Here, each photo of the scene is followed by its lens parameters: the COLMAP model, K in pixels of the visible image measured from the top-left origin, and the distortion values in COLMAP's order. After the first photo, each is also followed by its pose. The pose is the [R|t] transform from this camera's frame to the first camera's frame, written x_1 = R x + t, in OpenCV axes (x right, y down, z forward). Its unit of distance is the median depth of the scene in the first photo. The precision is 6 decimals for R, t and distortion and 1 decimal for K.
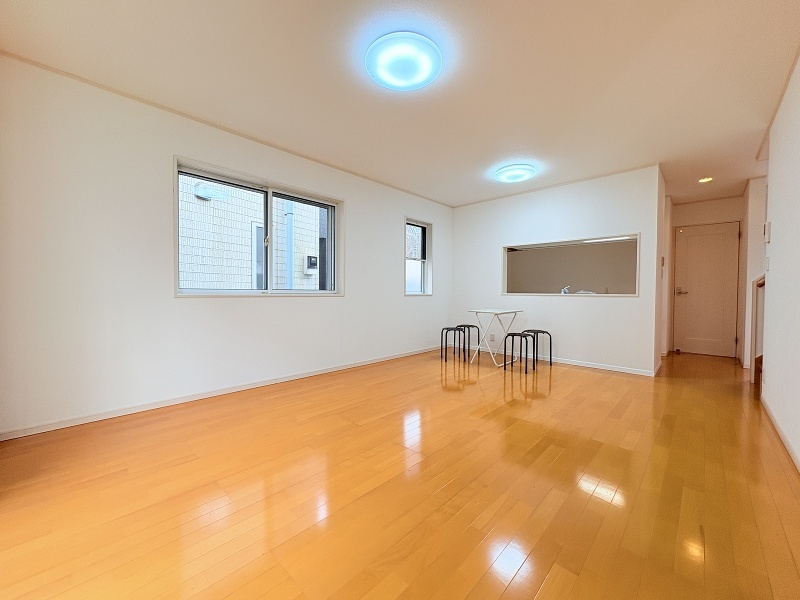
lens RADIAL K [[319.8, 0, 400.6], [0, 319.8, 300.0], [0, 0, 1]] dist [-0.000838, 0.001044]
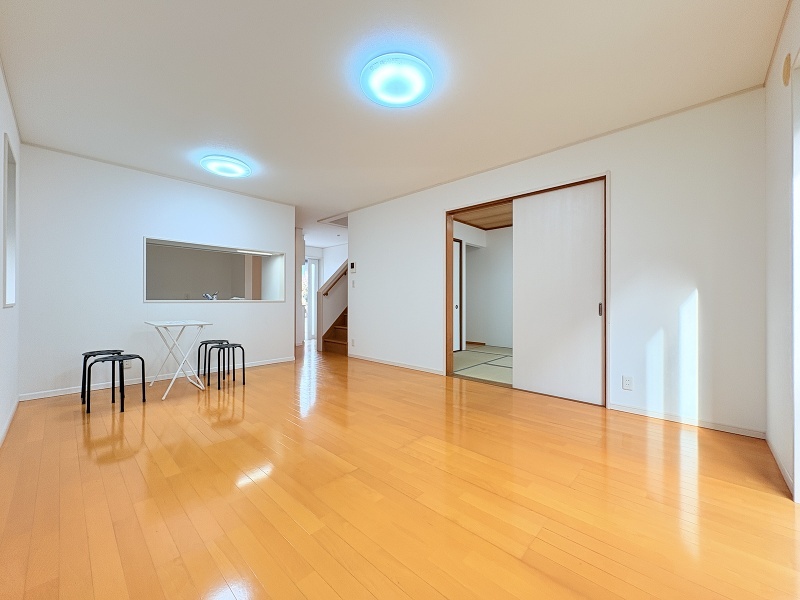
lens RADIAL K [[319.8, 0, 397.7], [0, 319.8, 299.3], [0, 0, 1]] dist [-0.000838, 0.001044]
pose [[-0.008324, -0.002787, 0.999961, -0.532987], [0.026667, 0.999640, 0.003008, -0.012569], [-0.999610, 0.026691, -0.008247, 0.522692]]
